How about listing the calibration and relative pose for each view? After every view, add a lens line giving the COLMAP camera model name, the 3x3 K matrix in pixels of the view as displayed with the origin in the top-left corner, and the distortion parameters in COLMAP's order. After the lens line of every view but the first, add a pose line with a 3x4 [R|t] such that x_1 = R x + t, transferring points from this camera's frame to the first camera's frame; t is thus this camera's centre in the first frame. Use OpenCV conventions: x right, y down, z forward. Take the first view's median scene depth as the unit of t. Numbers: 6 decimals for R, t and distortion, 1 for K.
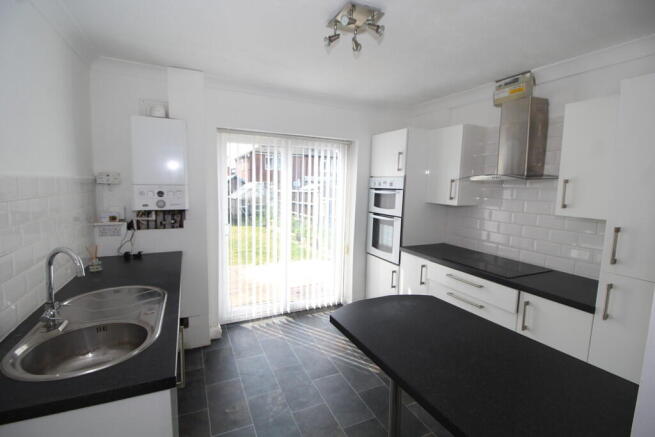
lens RADIAL K [[302.9, 0, 327.5], [0, 302.9, 218.5], [0, 0, 1]] dist [0.001166, -0.015353]
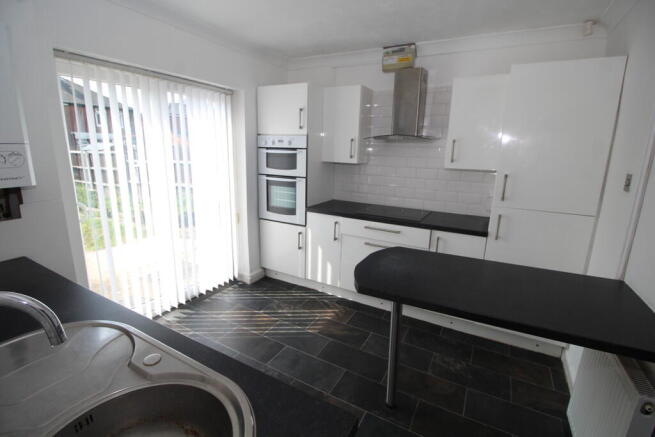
lens RADIAL K [[302.9, 0, 327.5], [0, 302.9, 218.5], [0, 0, 1]] dist [0.001166, -0.015353]
pose [[0.809673, -0.136846, 0.570704, -0.281617], [0.061847, 0.986916, 0.148903, -0.014880], [-0.583614, -0.085266, 0.807542, 0.156865]]
